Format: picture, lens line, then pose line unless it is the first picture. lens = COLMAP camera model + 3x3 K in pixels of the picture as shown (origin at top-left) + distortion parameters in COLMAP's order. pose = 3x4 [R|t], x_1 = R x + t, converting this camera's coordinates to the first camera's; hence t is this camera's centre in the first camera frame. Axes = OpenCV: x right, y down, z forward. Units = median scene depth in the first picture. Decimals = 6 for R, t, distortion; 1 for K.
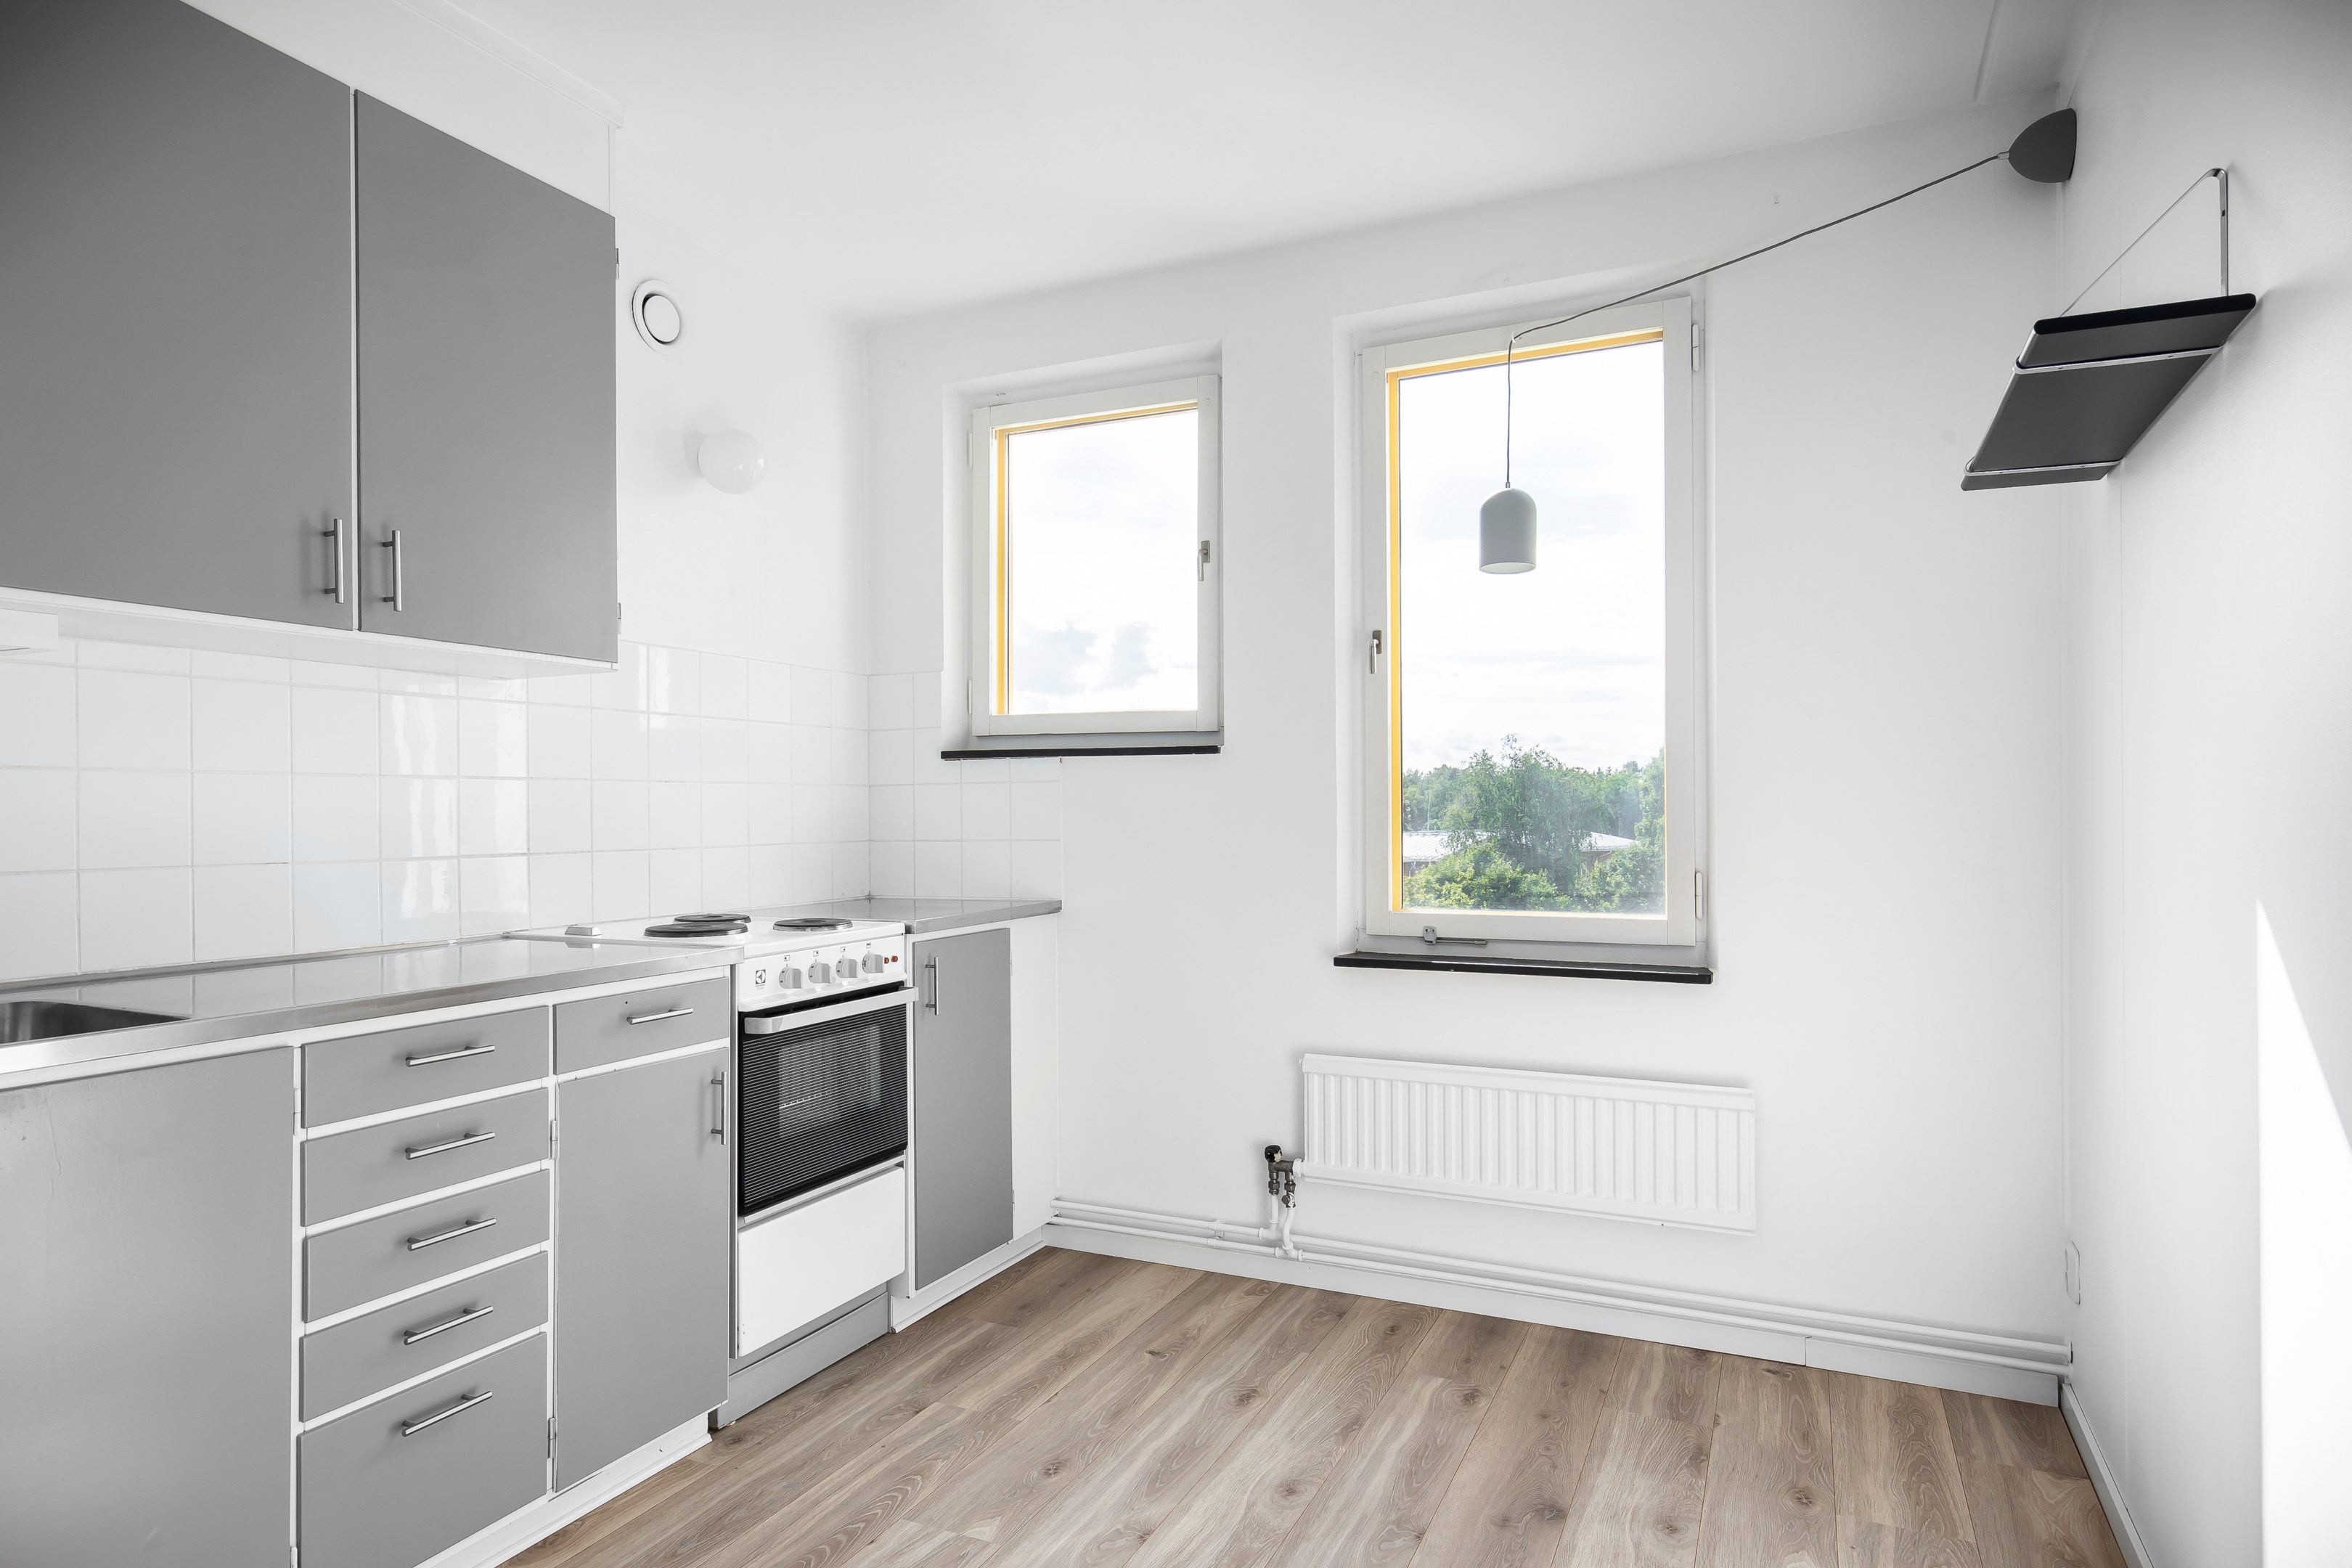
lens RADIAL K [[1301.8, 0, 1172.2], [0, 1301.8, 799.3], [0, 0, 1]] dist [0.002933, -0.000330]
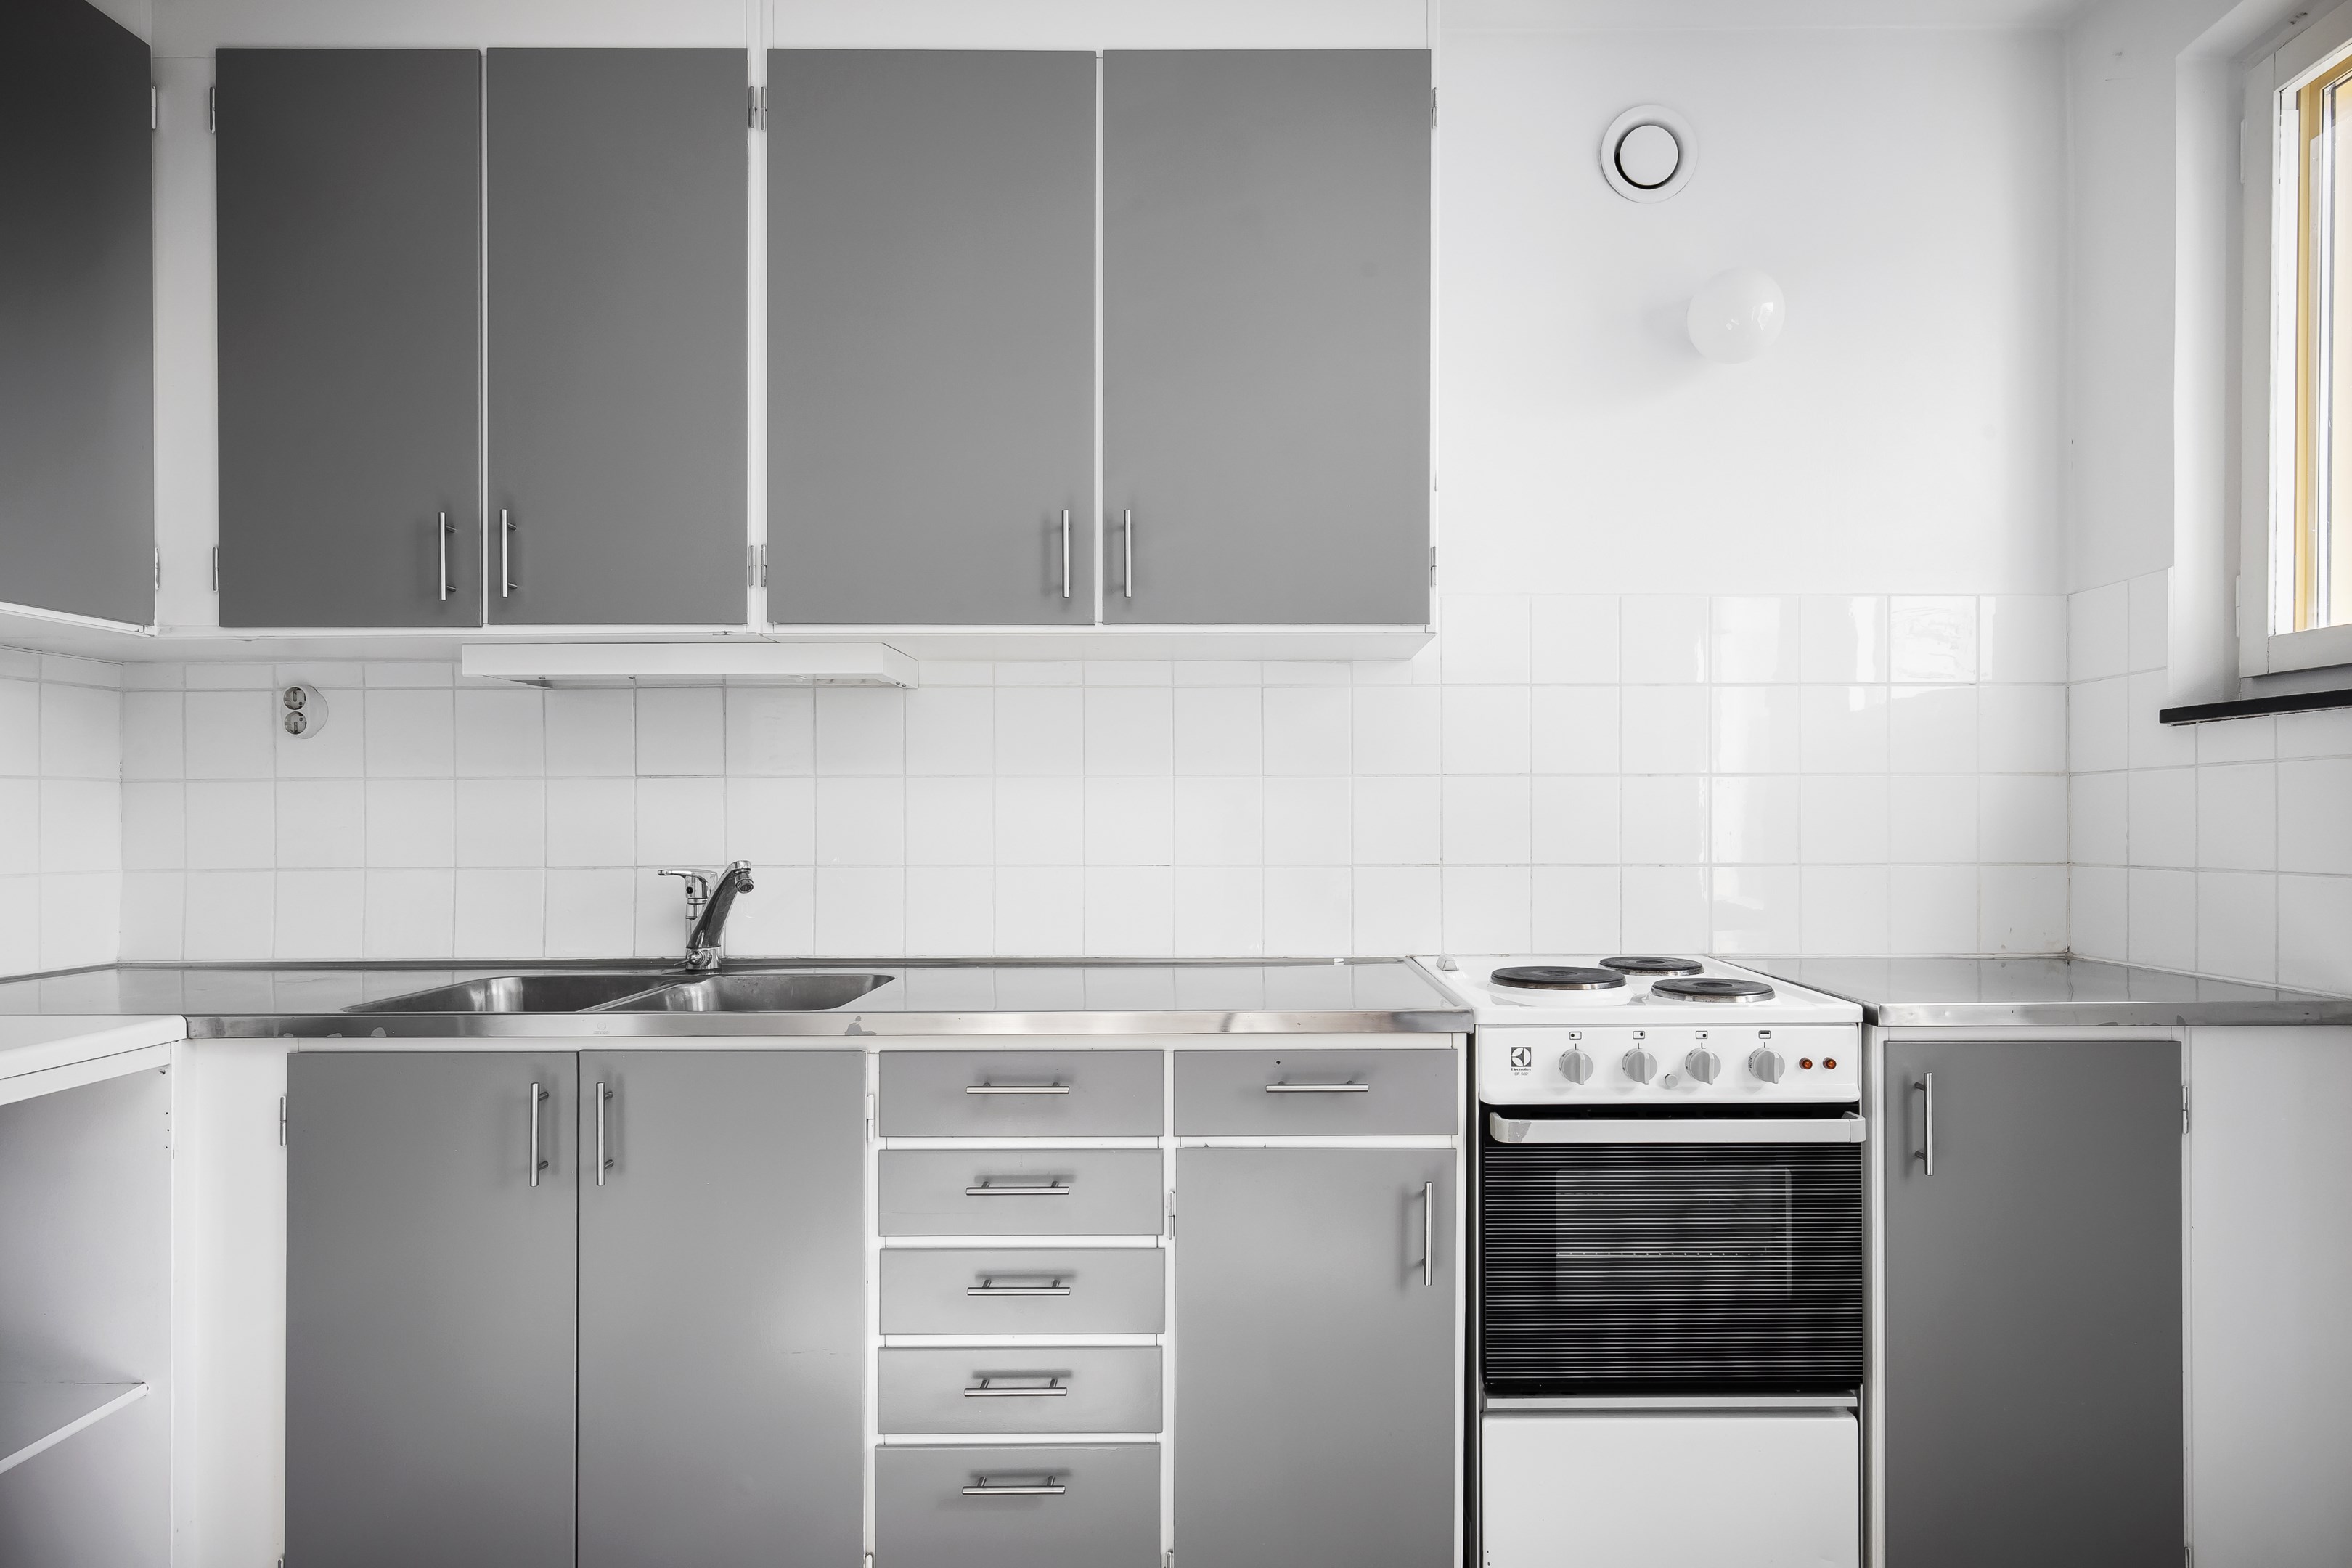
lens RADIAL K [[1342.0, 0, 1181.1], [0, 1342.0, 818.1], [0, 0, 1]] dist [0.003678, 0.000379]
pose [[0.432412, 0.006879, -0.901650, 0.209622], [0.006280, 0.999924, 0.010641, 0.001520], [0.901654, -0.010264, 0.432336, 0.461067]]
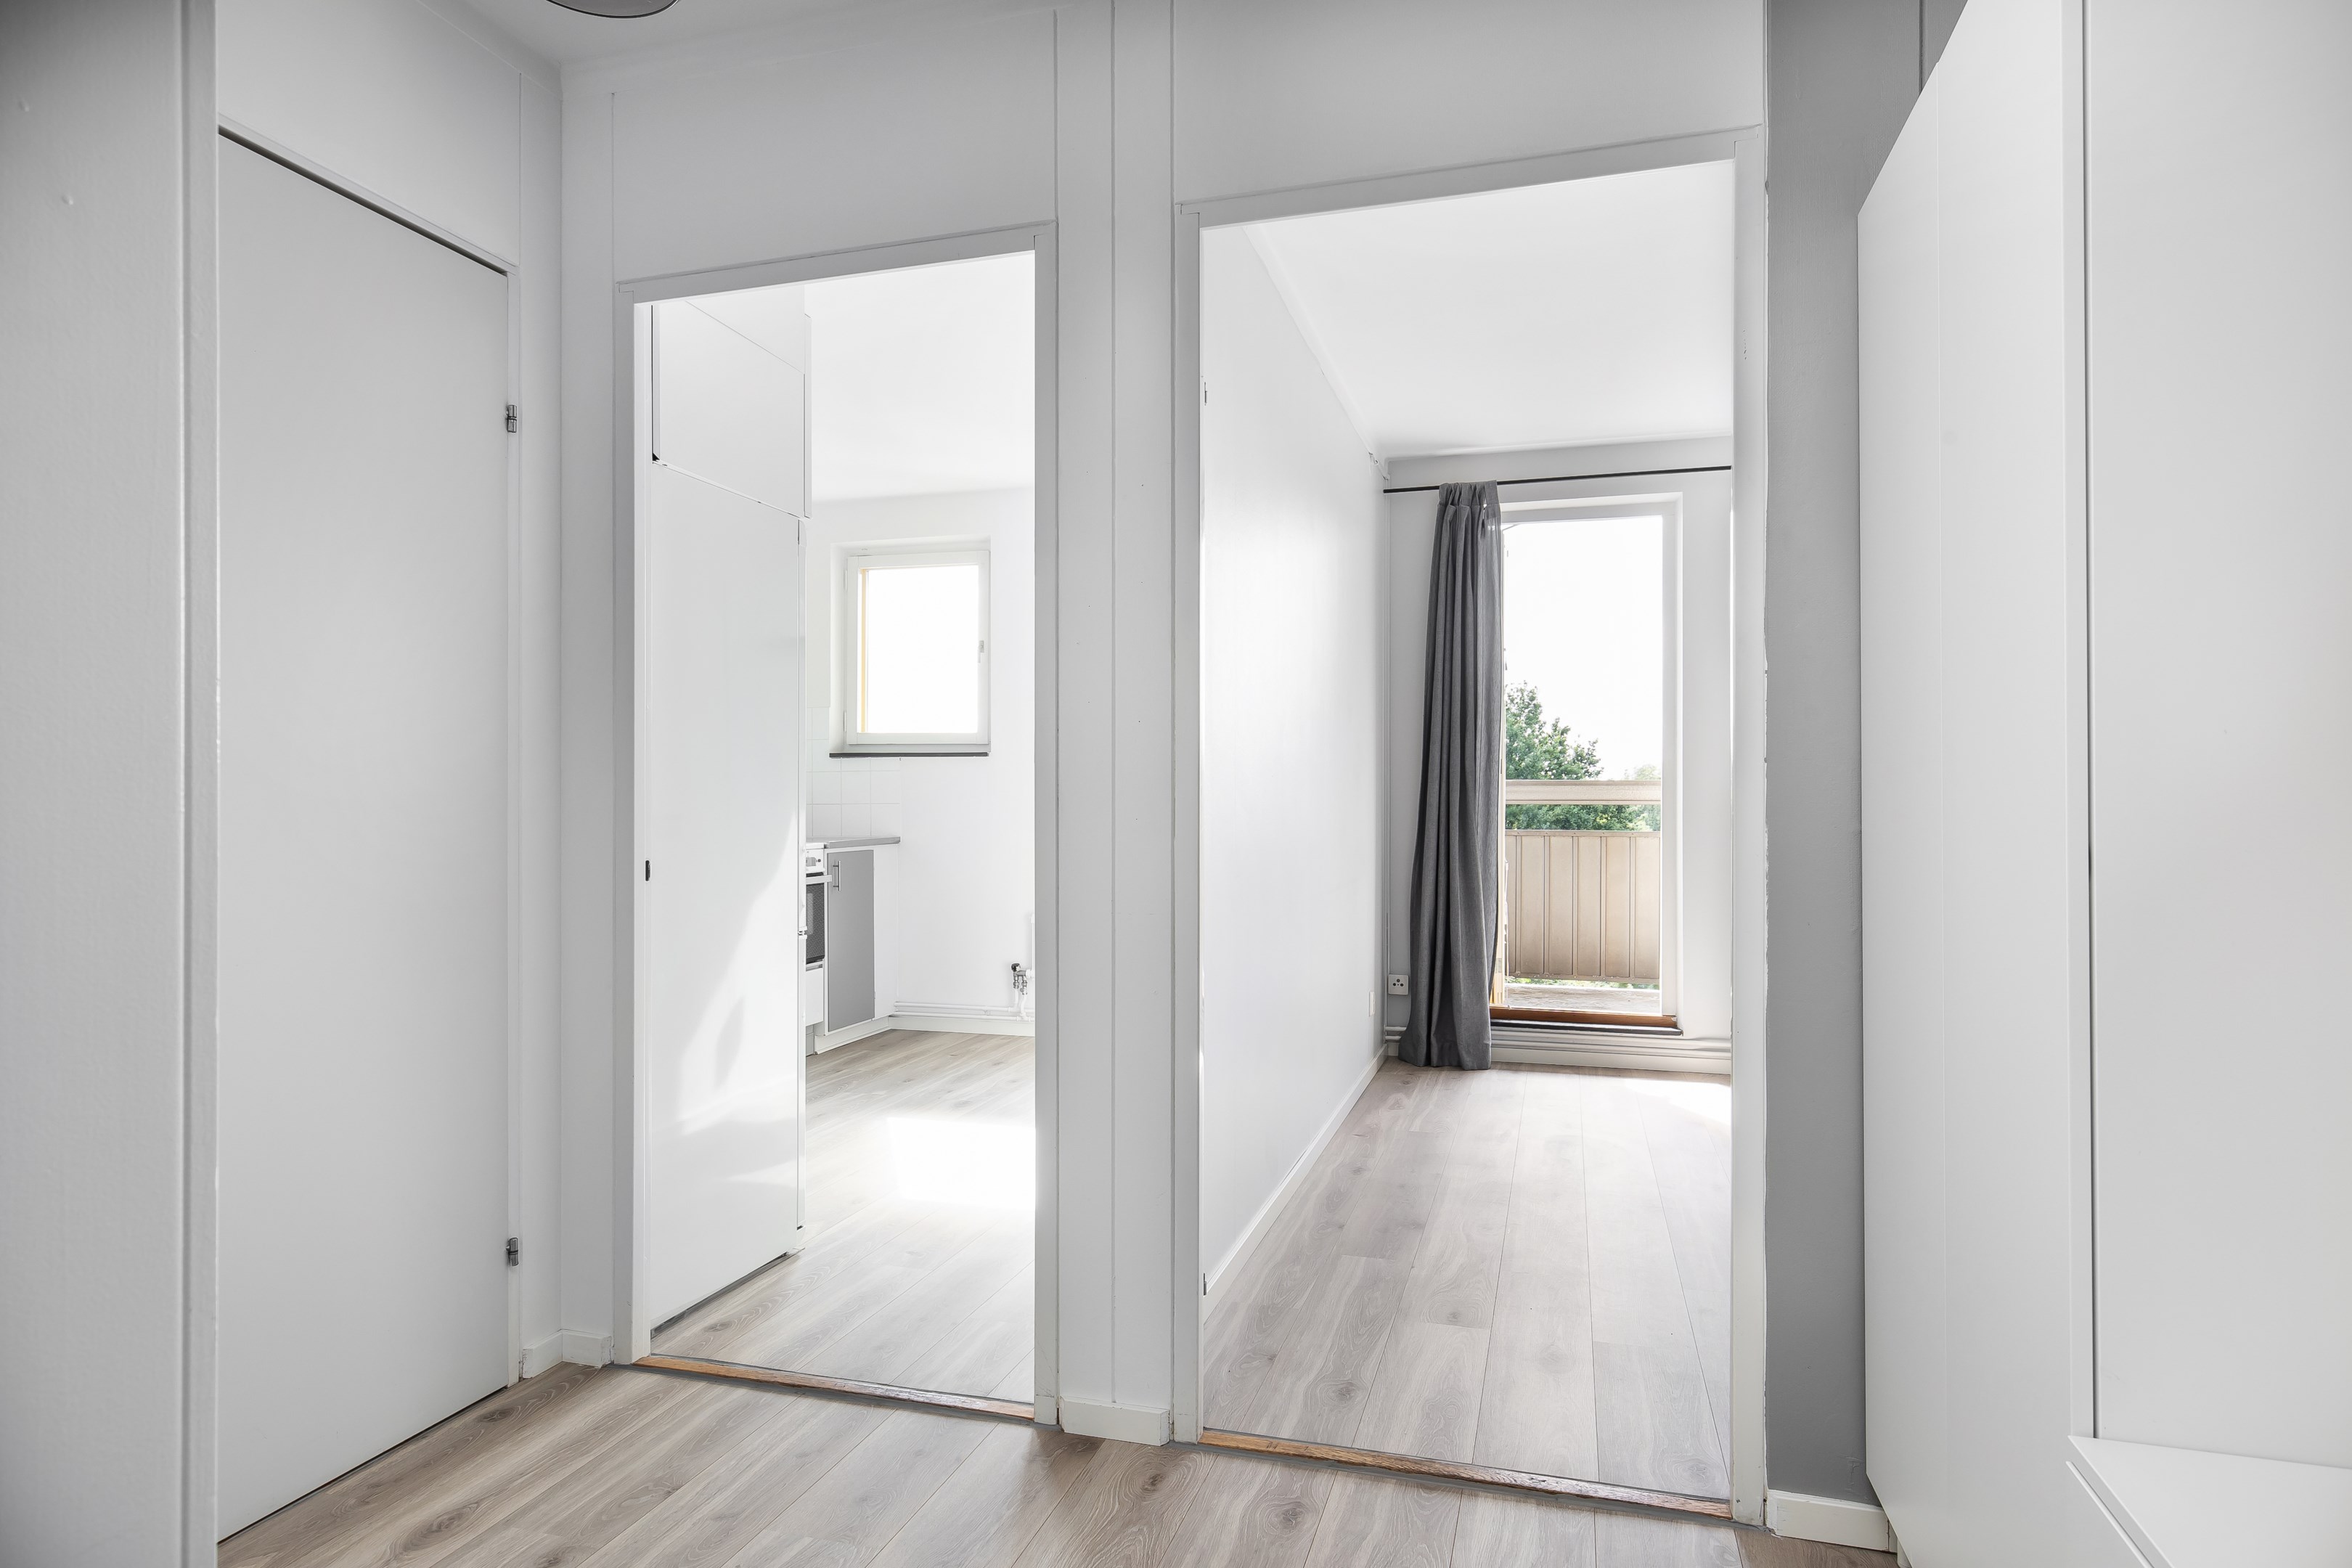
lens RADIAL K [[1301.8, 0, 1172.2], [0, 1301.8, 799.3], [0, 0, 1]] dist [0.002933, -0.000330]
pose [[0.986756, 0.005840, 0.162104, -0.007308], [-0.005986, 0.999982, 0.000412, 0.027072], [-0.162099, -0.001377, 0.986774, -1.011481]]
